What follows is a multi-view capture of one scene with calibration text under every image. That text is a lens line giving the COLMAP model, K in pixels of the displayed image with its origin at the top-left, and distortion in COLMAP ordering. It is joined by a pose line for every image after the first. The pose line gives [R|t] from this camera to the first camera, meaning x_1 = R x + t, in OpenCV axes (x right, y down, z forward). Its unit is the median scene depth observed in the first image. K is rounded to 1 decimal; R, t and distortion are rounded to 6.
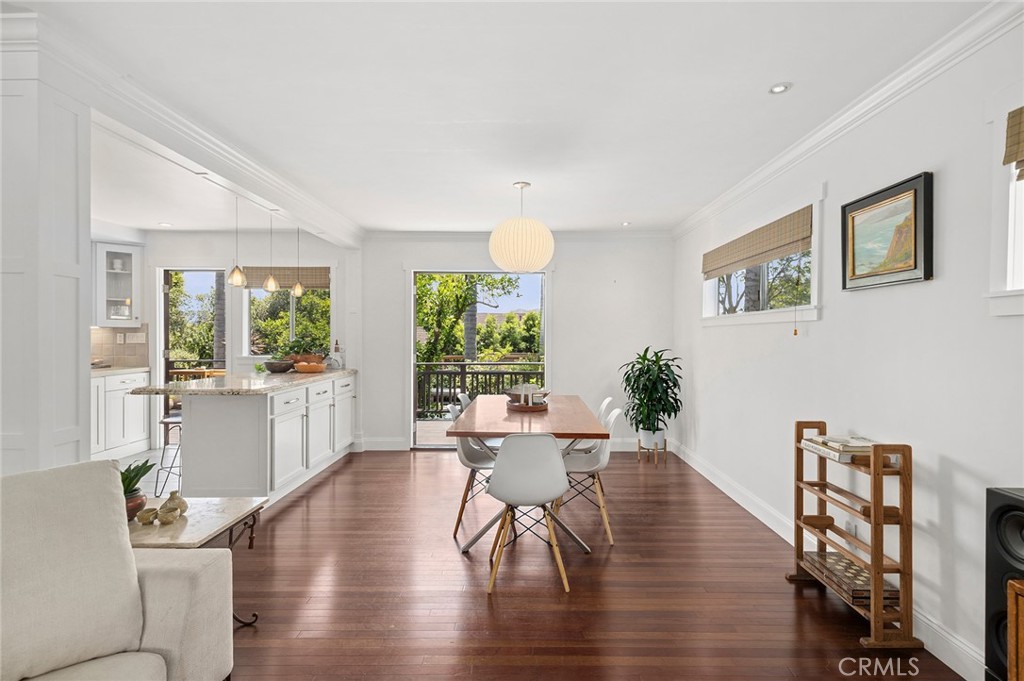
lens RADIAL K [[517.2, 0, 512.0], [0, 517.2, 340.5], [0, 0, 1]] dist [0.030105, 0.000326]
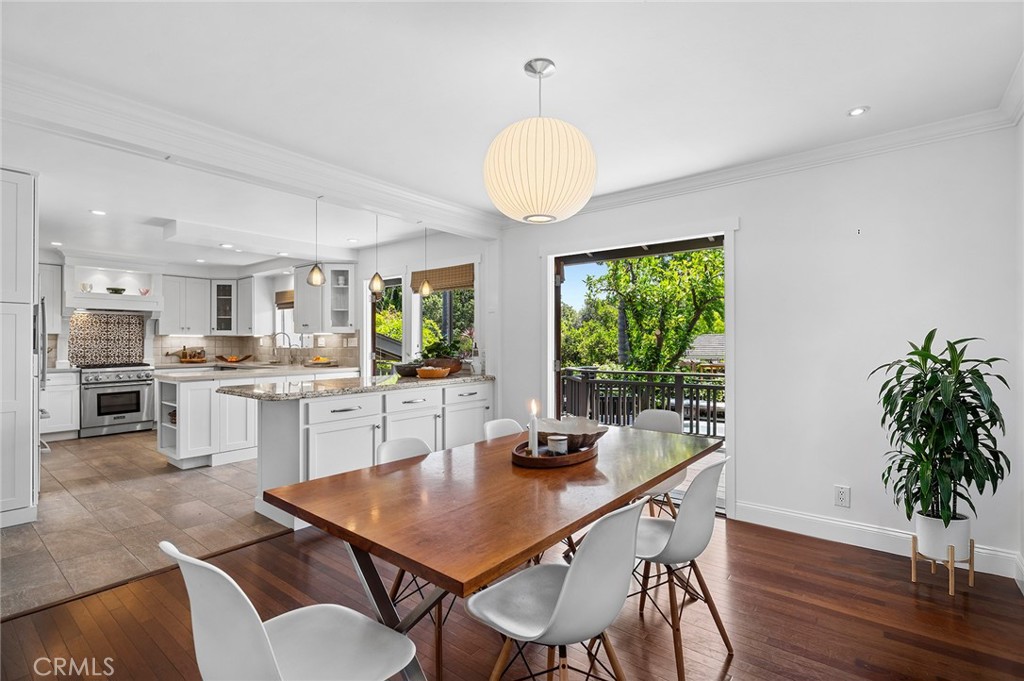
lens RADIAL K [[475.0, 0, 512.7], [0, 475.0, 342.3], [0, 0, 1]] dist [0.007602, -0.000403]
pose [[0.798846, -0.007829, -0.601485, 0.203551], [0.000507, 0.999924, -0.012341, 0.008753], [0.601536, 0.009554, 0.798789, 0.370050]]
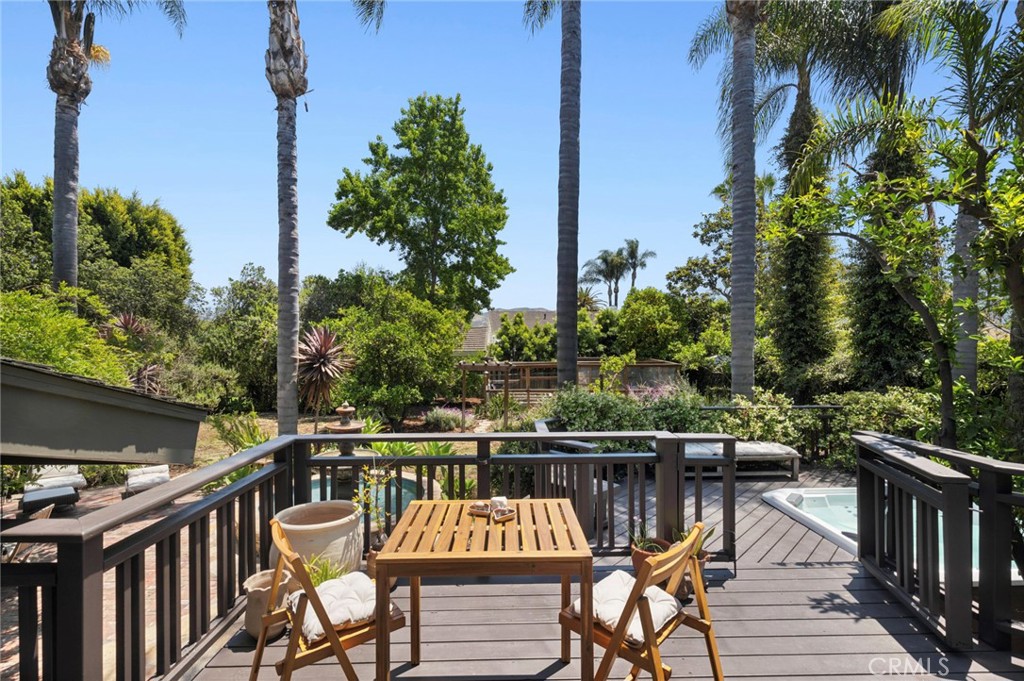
lens RADIAL K [[475.0, 0, 512.7], [0, 475.0, 342.3], [0, 0, 1]] dist [0.007602, -0.000403]
pose [[0.998113, -0.005784, 0.061130, -0.983588], [0.005213, 0.999941, 0.009498, -0.047191], [-0.061182, -0.009161, 0.998085, 1.263444]]
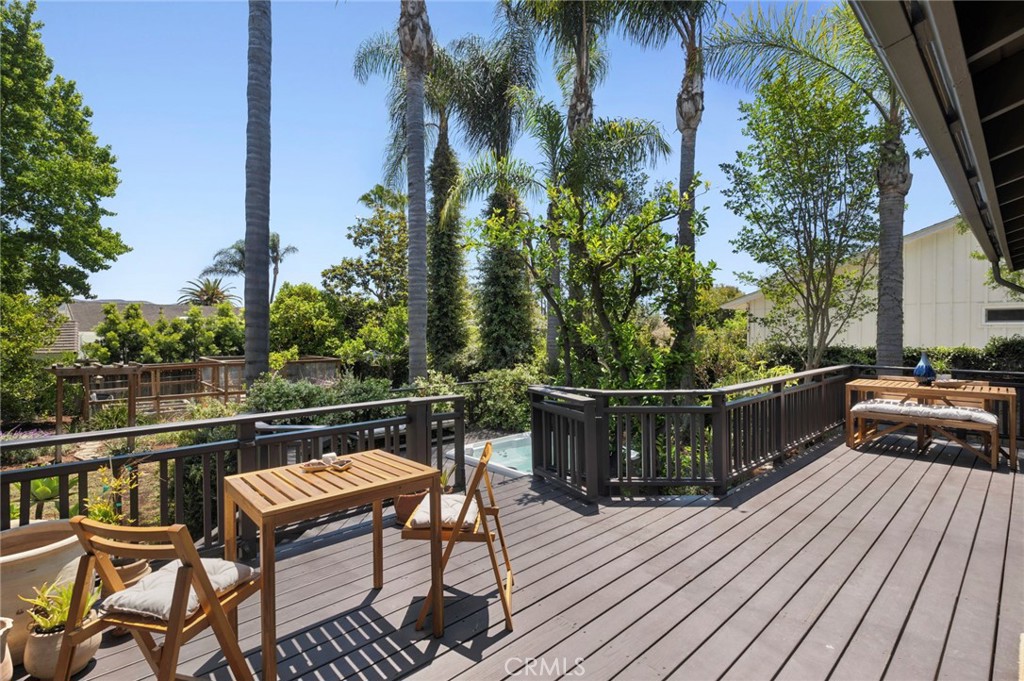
lens RADIAL K [[476.3, 0, 497.1], [0, 476.3, 328.6], [0, 0, 1]] dist [0.005234, 0.000122]
pose [[0.723995, 0.005085, 0.689786, -1.164102], [0.006806, 0.999871, -0.014515, -0.021133], [-0.689771, 0.015204, 0.723868, 1.233651]]
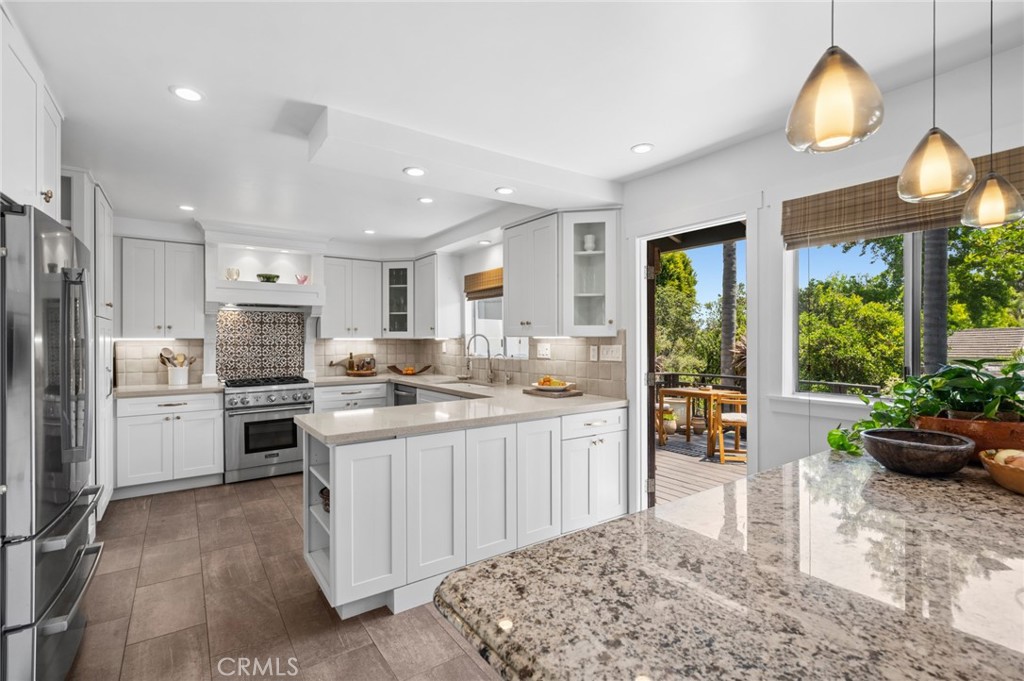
lens RADIAL K [[475.0, 0, 512.7], [0, 475.0, 342.3], [0, 0, 1]] dist [0.007602, -0.000403]
pose [[0.597251, -0.002903, -0.802049, -0.320036], [-0.001516, 0.999988, -0.004748, -0.014830], [0.802053, 0.004052, 0.597239, 0.555212]]
